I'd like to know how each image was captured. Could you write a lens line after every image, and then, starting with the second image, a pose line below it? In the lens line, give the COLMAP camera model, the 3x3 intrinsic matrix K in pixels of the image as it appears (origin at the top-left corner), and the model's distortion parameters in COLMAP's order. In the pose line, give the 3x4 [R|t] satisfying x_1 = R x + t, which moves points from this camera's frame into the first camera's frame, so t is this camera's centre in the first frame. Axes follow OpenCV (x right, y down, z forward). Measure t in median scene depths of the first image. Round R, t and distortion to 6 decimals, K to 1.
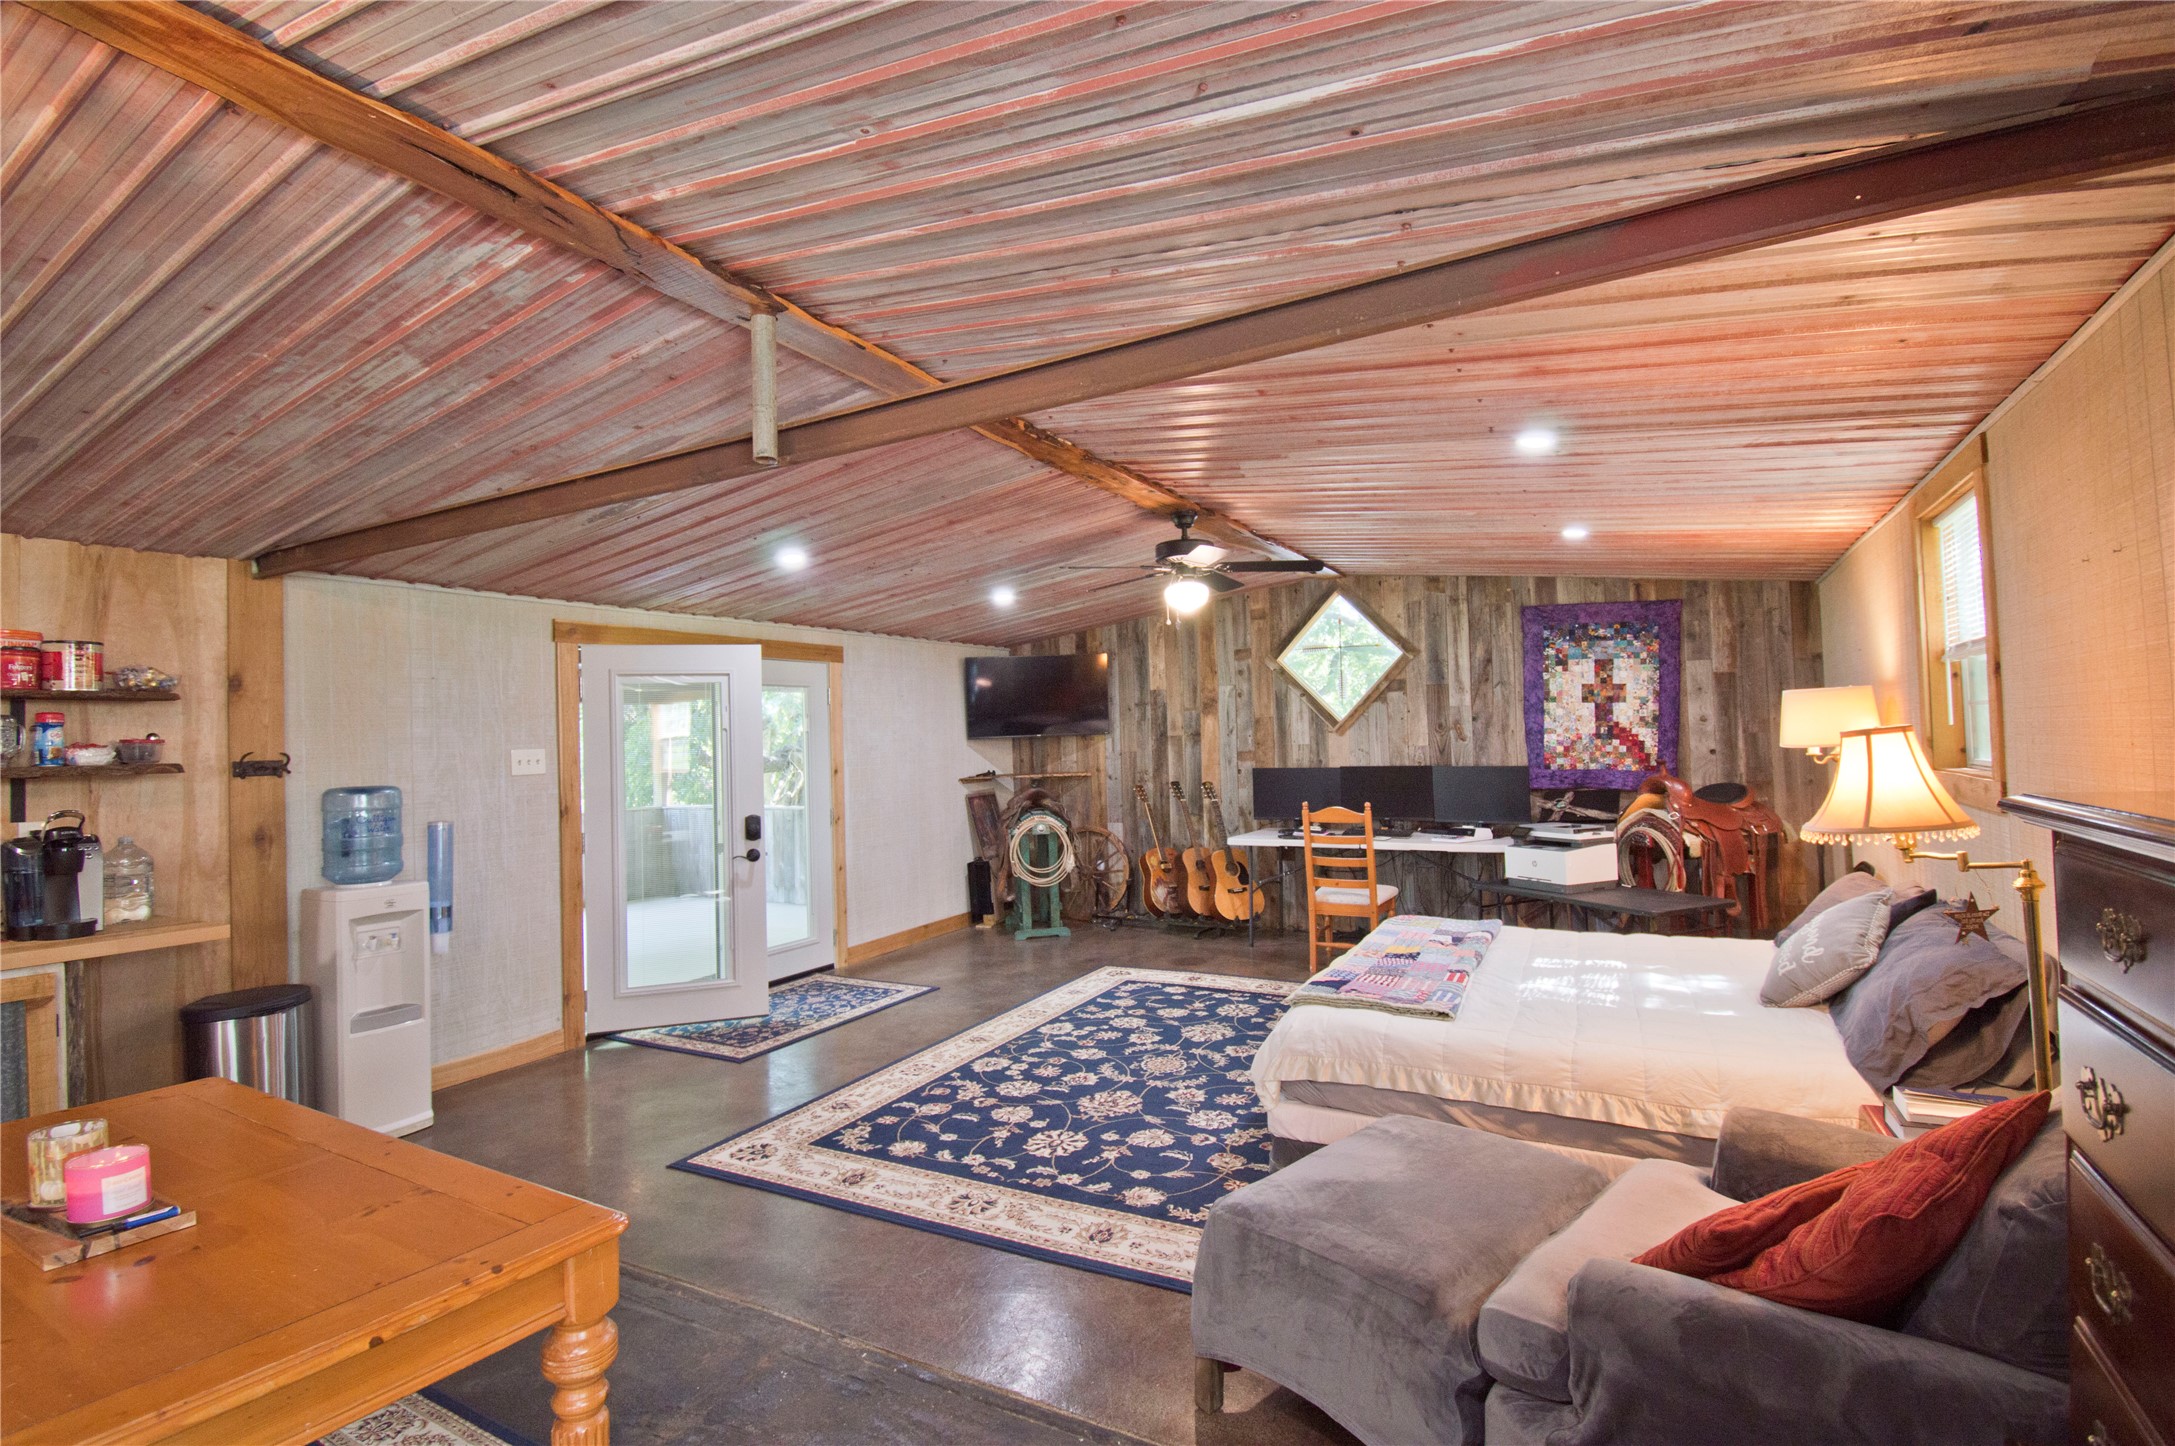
lens RADIAL K [[1049.3, 0, 1087.5], [0, 1049.3, 723.0], [0, 0, 1]] dist [0.000536, -0.032440]
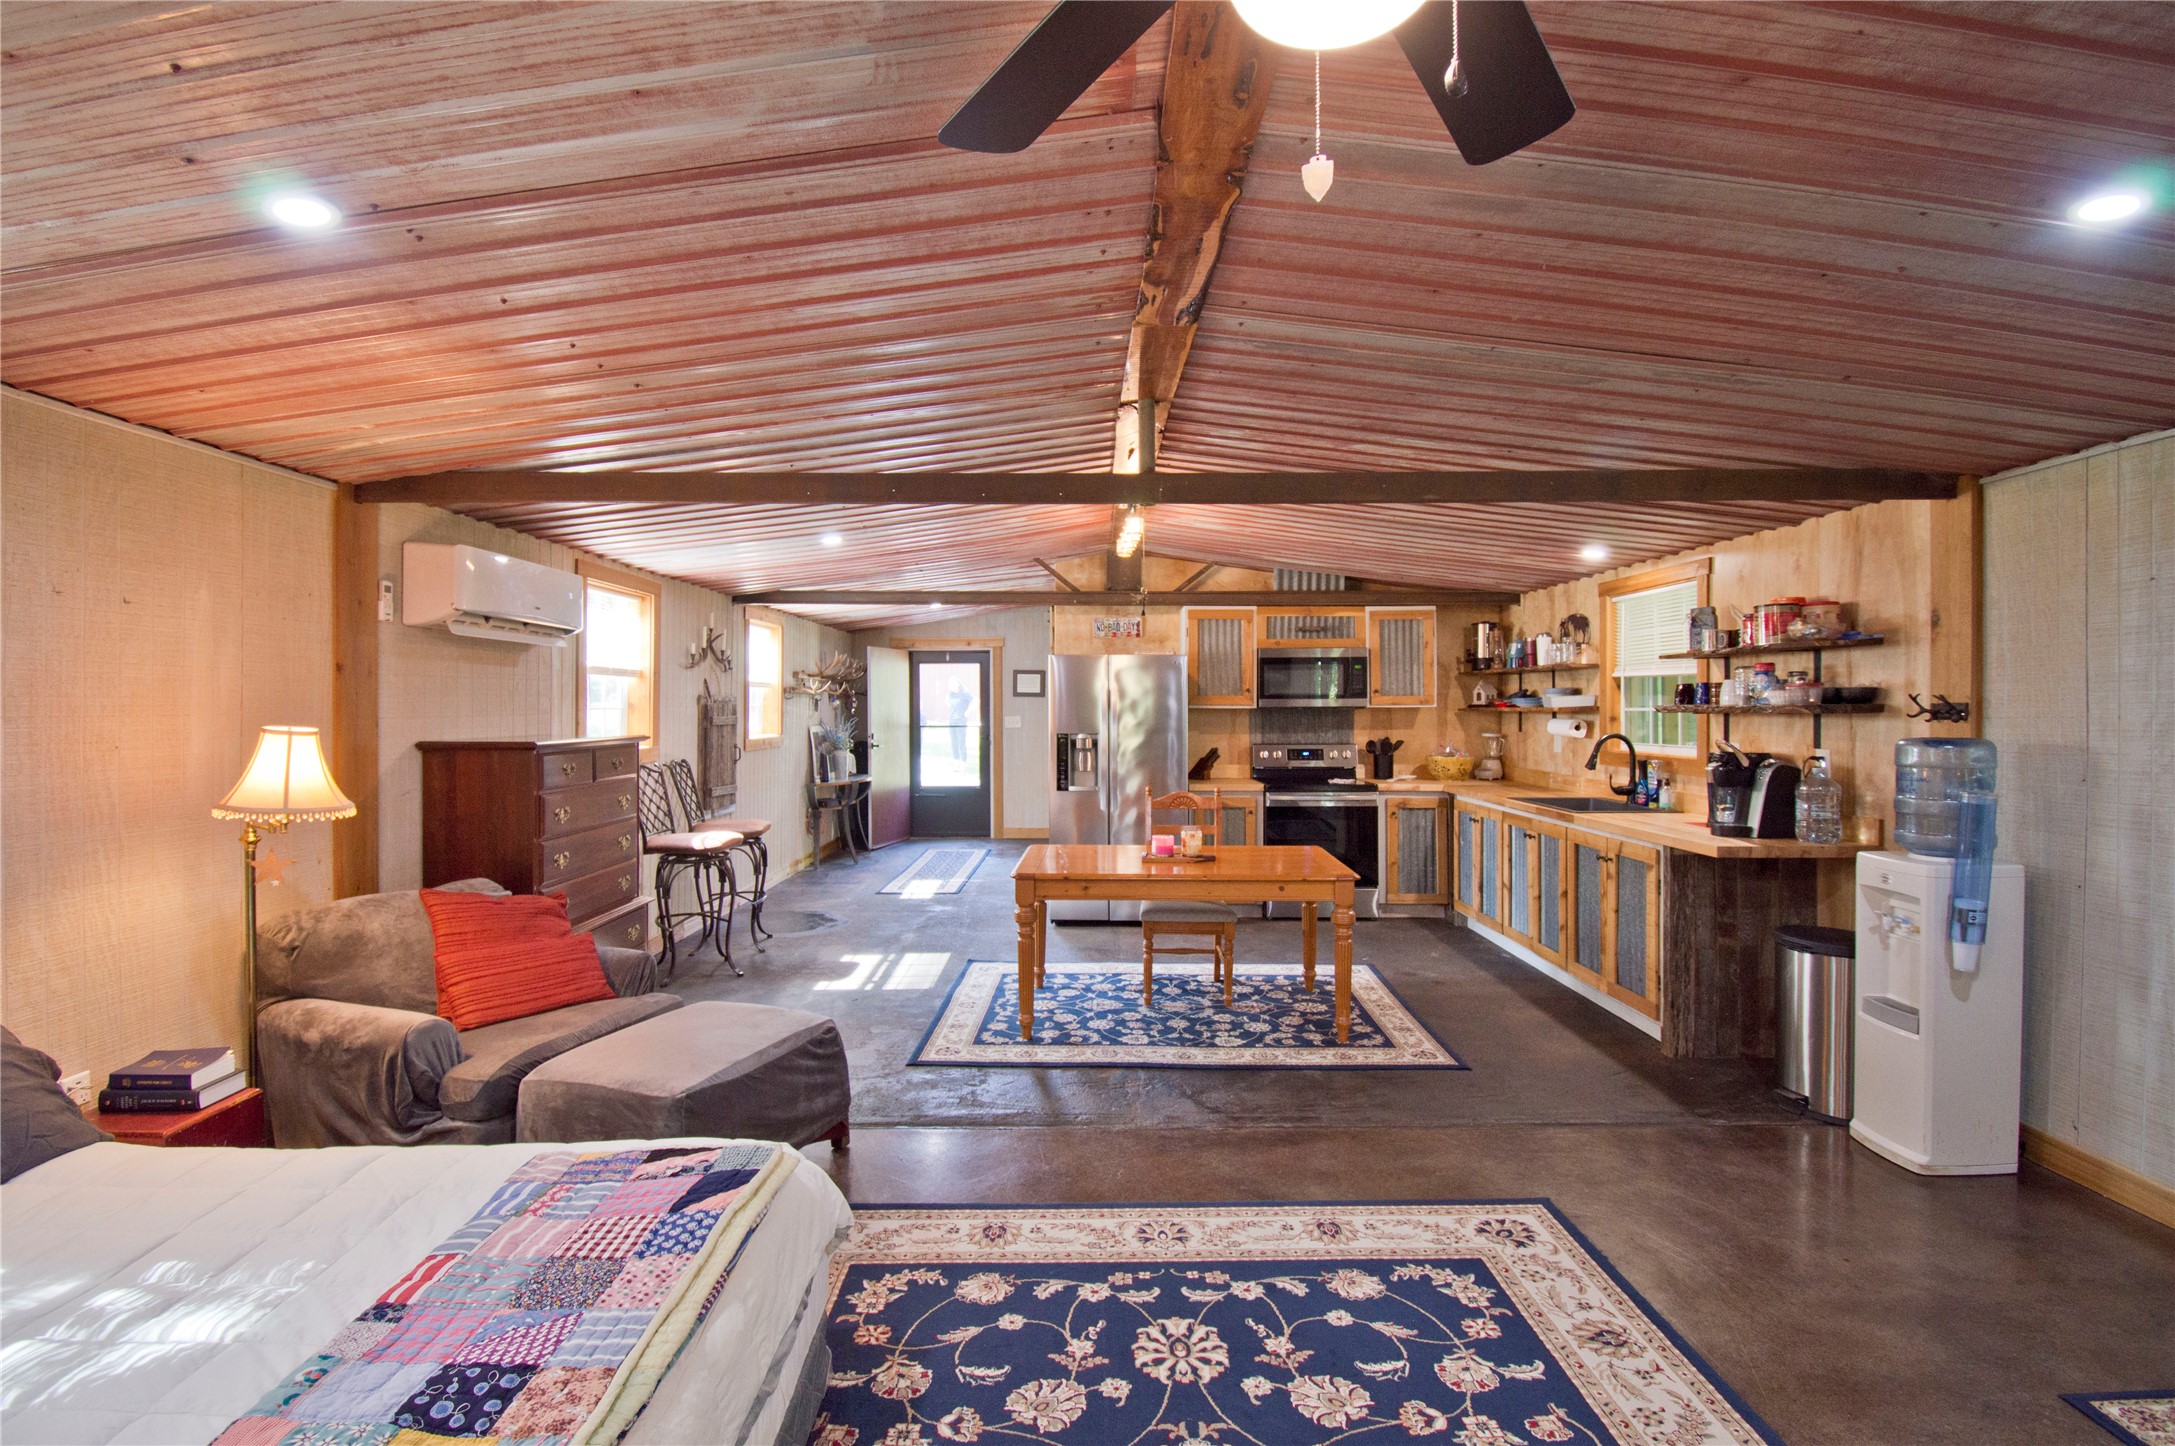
lens RADIAL K [[998.9, 0, 1090.5], [0, 998.9, 713.2], [0, 0, 1]] dist [0.017036, -0.026179]
pose [[-0.874699, 0.038439, -0.483139, 0.292318], [0.043053, 0.999072, 0.001540, 0.012944], [0.482750, -0.019453, -0.875542, 1.497702]]
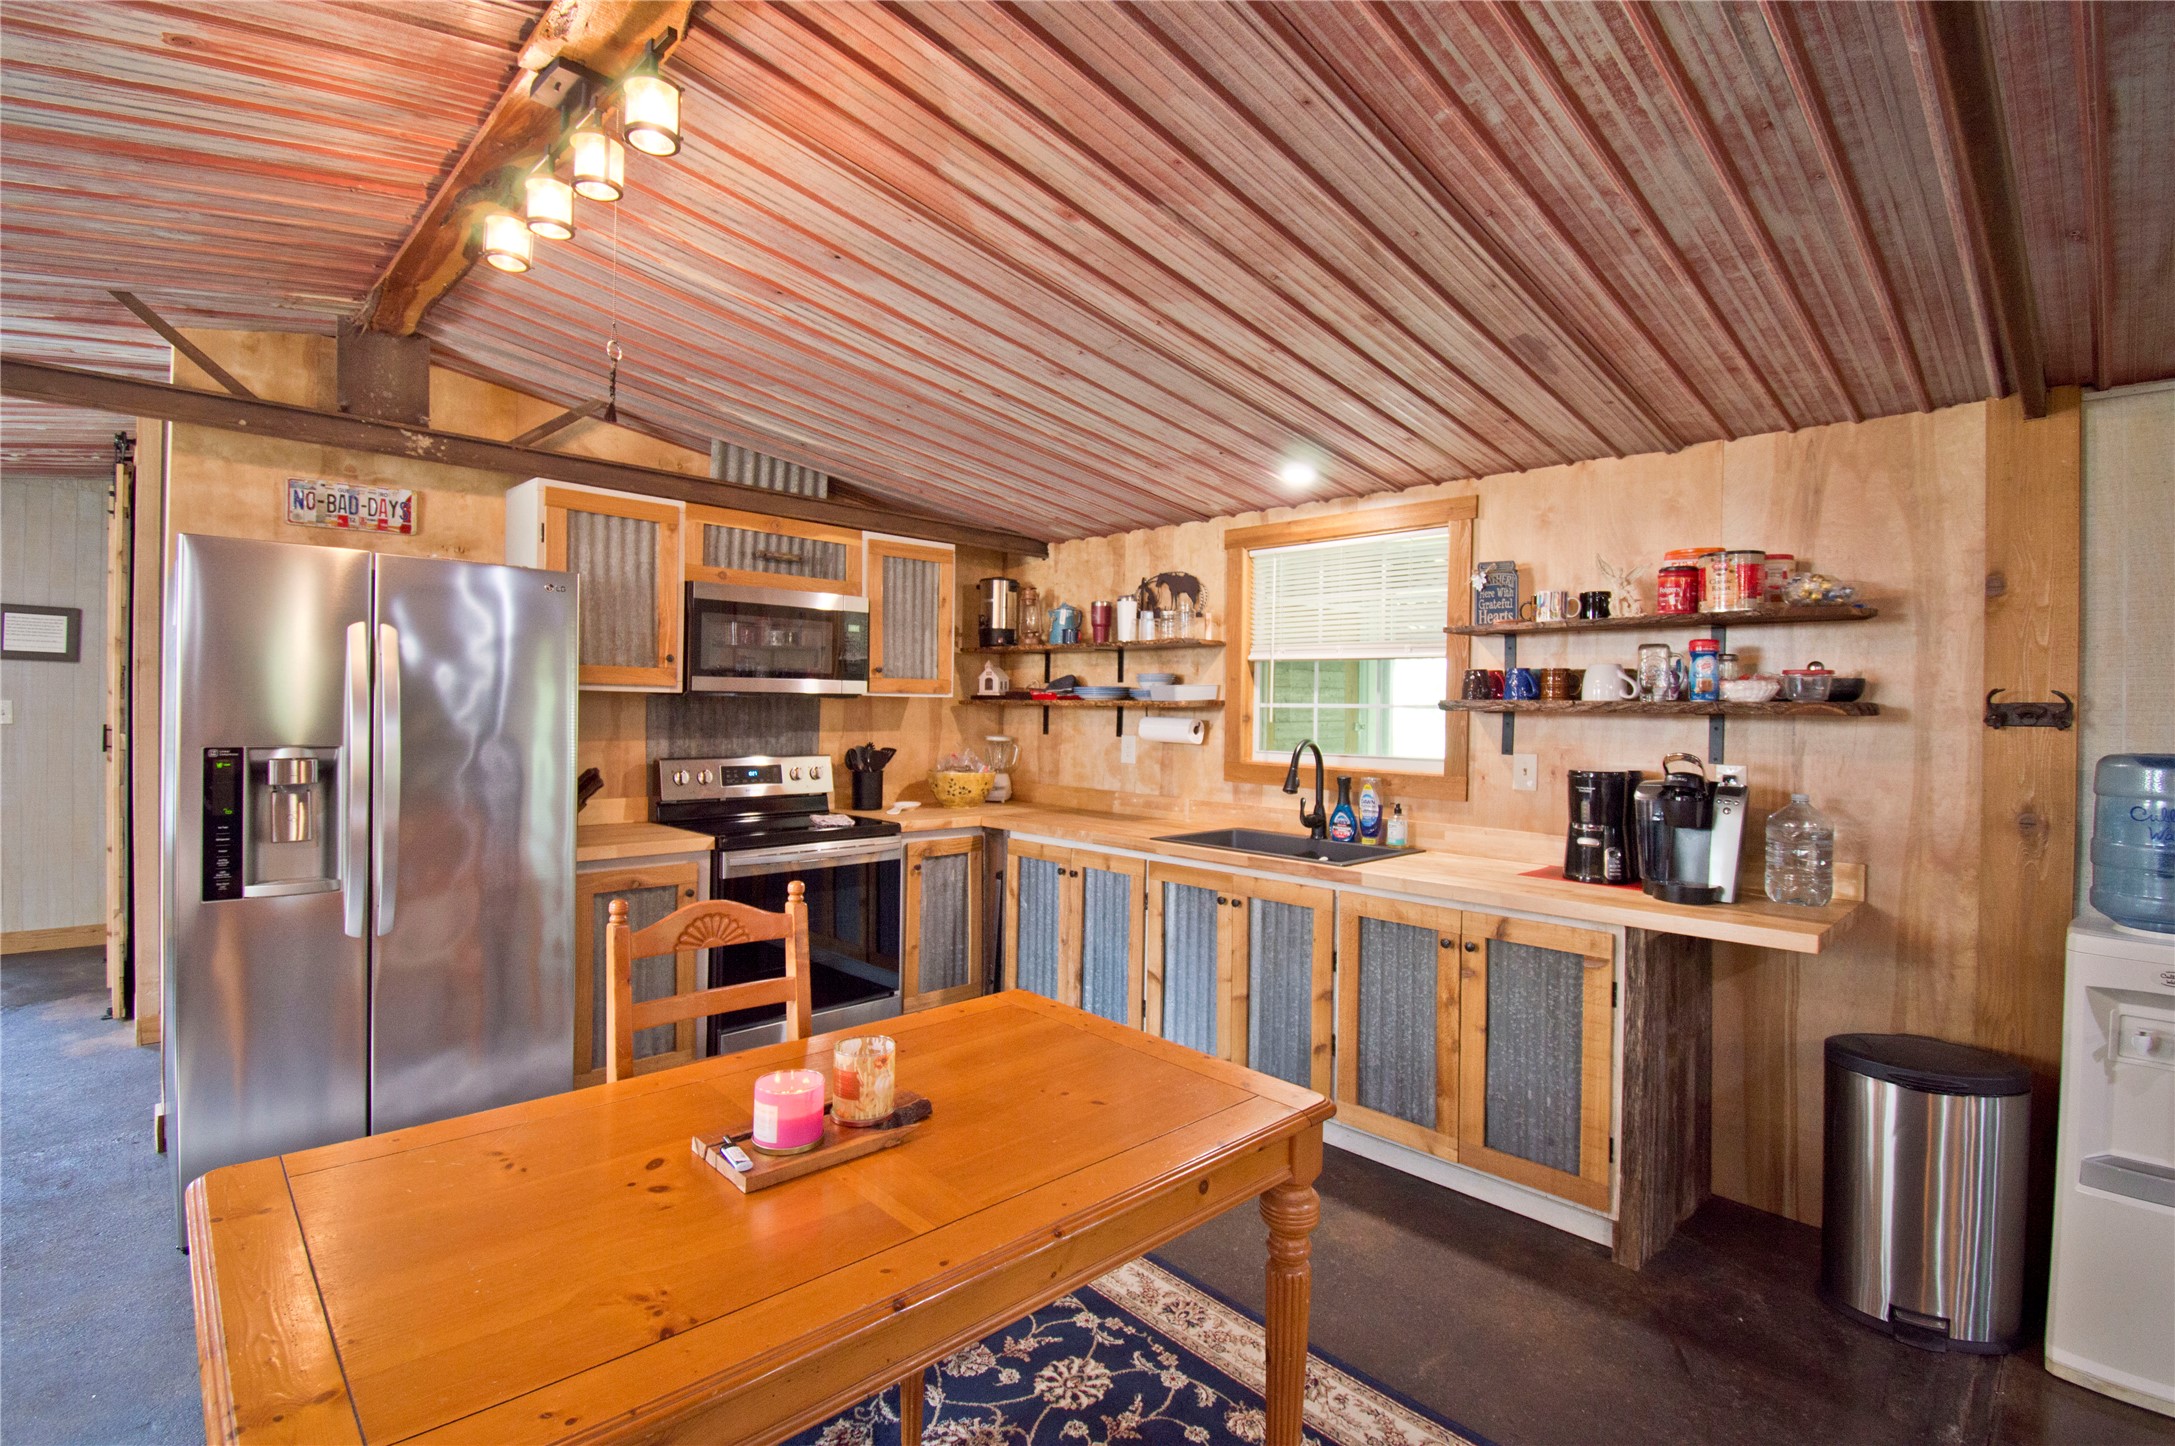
lens RADIAL K [[998.9, 0, 1090.5], [0, 998.9, 713.2], [0, 0, 1]] dist [0.017036, -0.026179]
pose [[-0.279501, 0.033676, -0.959555, -0.048727], [0.015132, 0.999415, 0.030668, 0.016309], [0.960026, -0.005948, -0.279847, 0.652797]]
